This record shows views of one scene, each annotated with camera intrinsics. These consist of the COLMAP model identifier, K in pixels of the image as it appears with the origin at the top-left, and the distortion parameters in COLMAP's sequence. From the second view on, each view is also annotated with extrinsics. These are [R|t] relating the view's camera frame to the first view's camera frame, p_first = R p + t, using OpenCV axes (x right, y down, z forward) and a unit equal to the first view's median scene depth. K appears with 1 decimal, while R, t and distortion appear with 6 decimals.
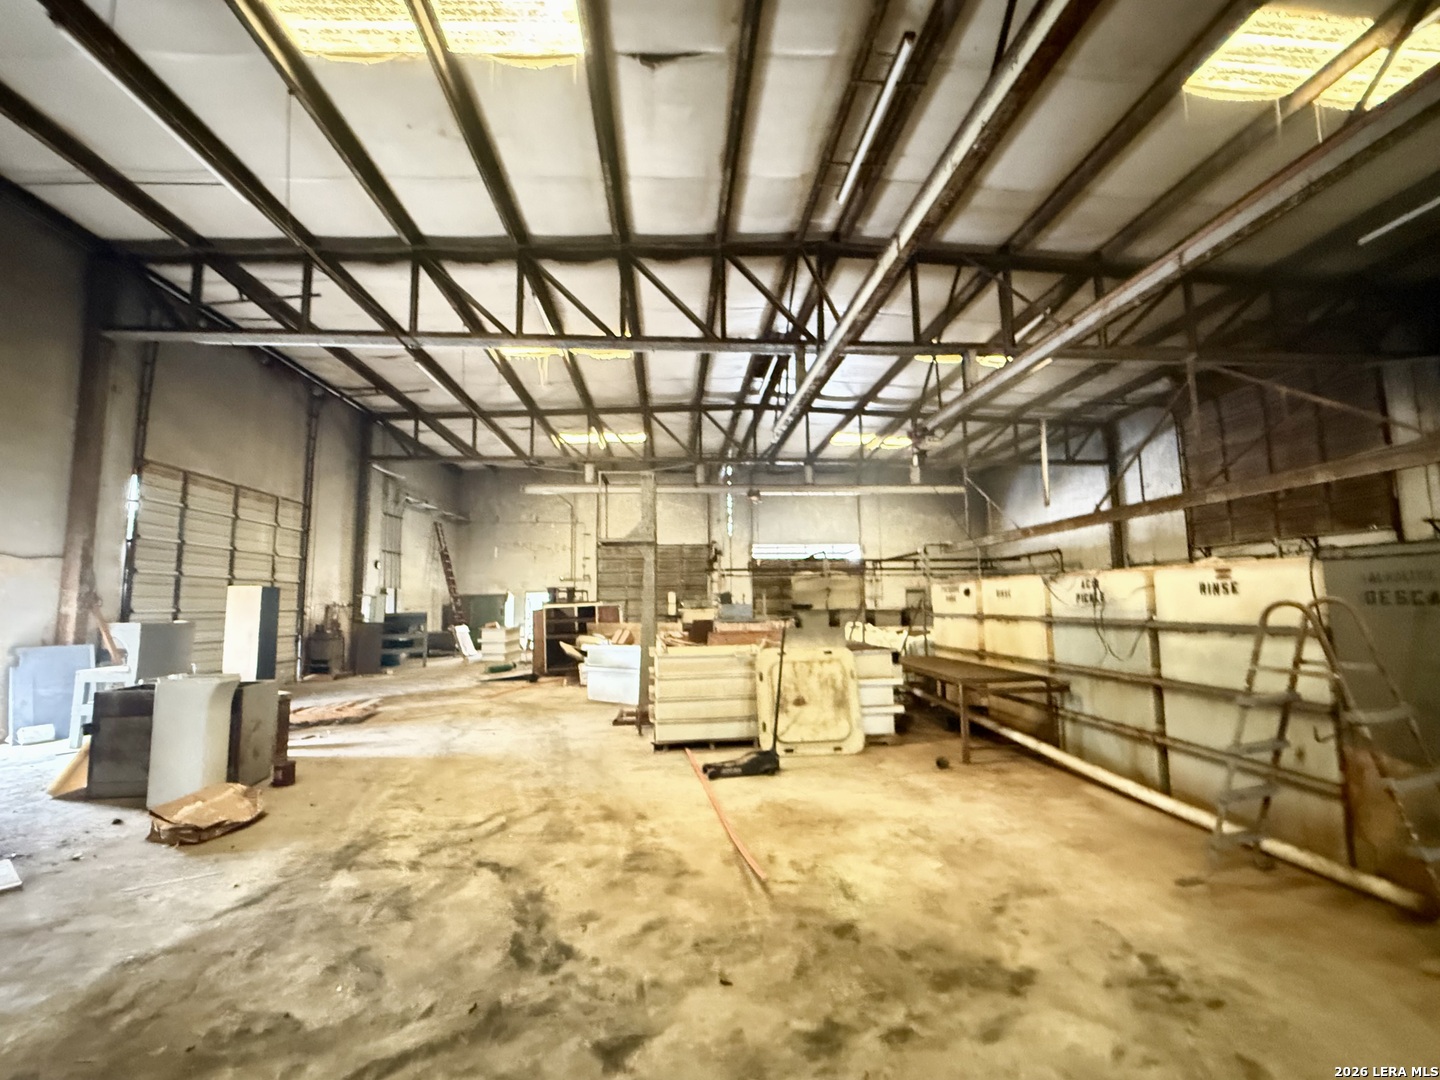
lens RADIAL K [[563.5, 0, 719.5], [0, 563.5, 546.0], [0, 0, 1]] dist [0.000420, 0.000062]
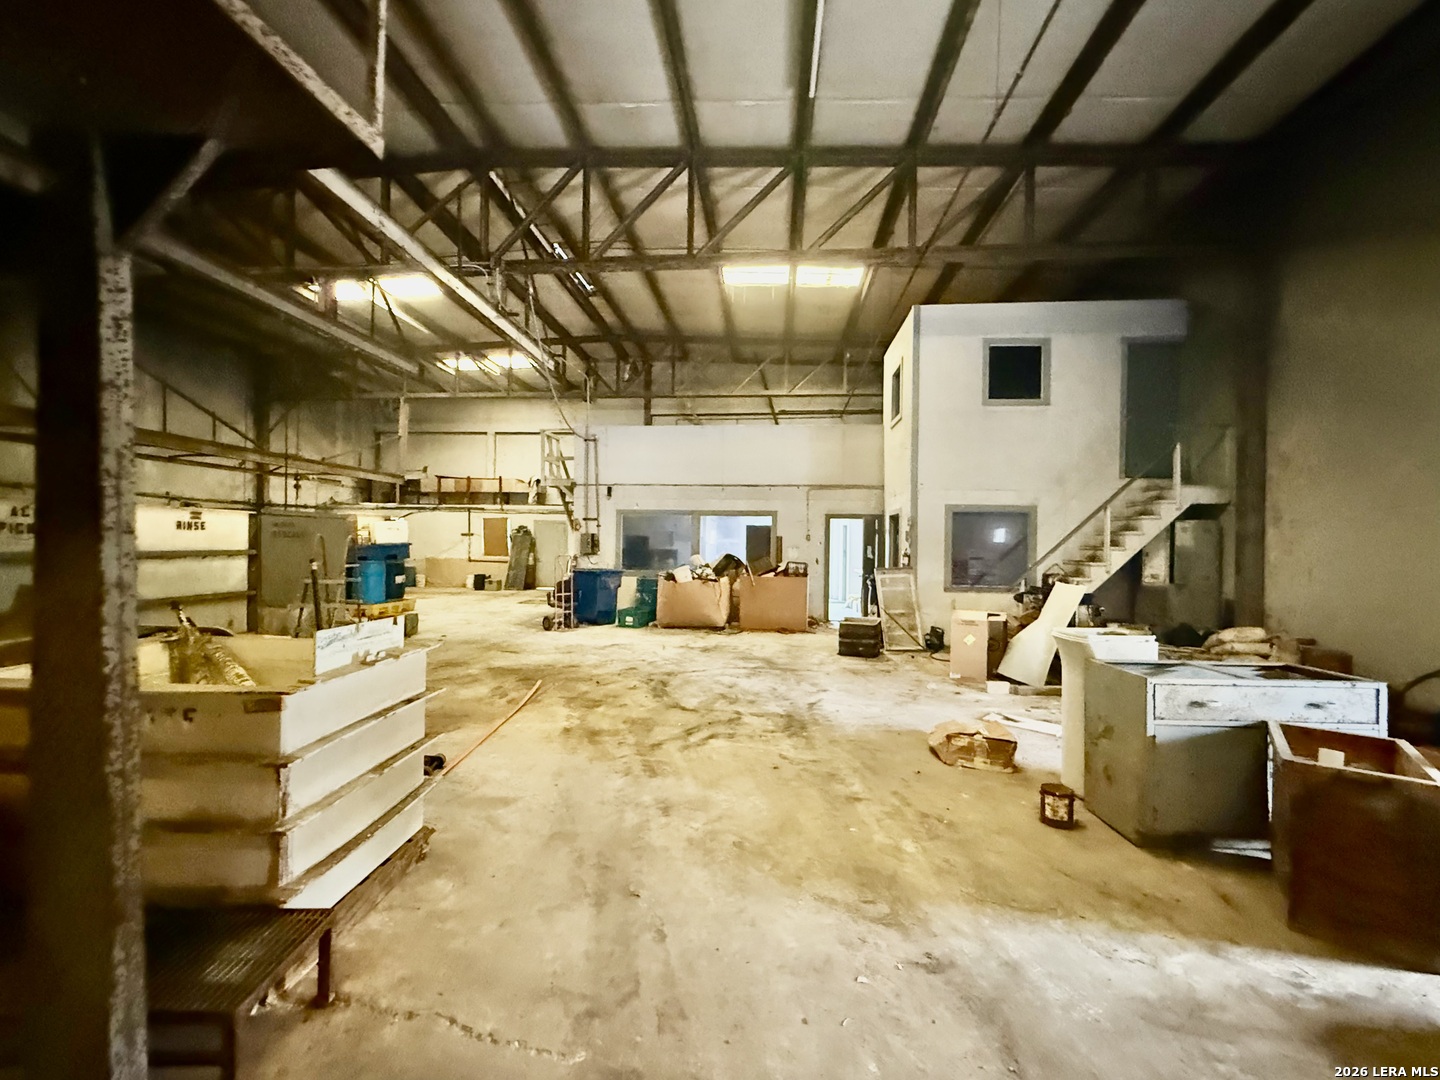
lens RADIAL K [[563.5, 0, 717.3], [0, 563.5, 544.8], [0, 0, 1]] dist [0.000420, 0.000062]
pose [[-0.983530, -0.000615, 0.180746, -0.625162], [-0.017301, 0.995723, -0.090756, 0.219643], [-0.179917, -0.092388, -0.979334, 2.065741]]
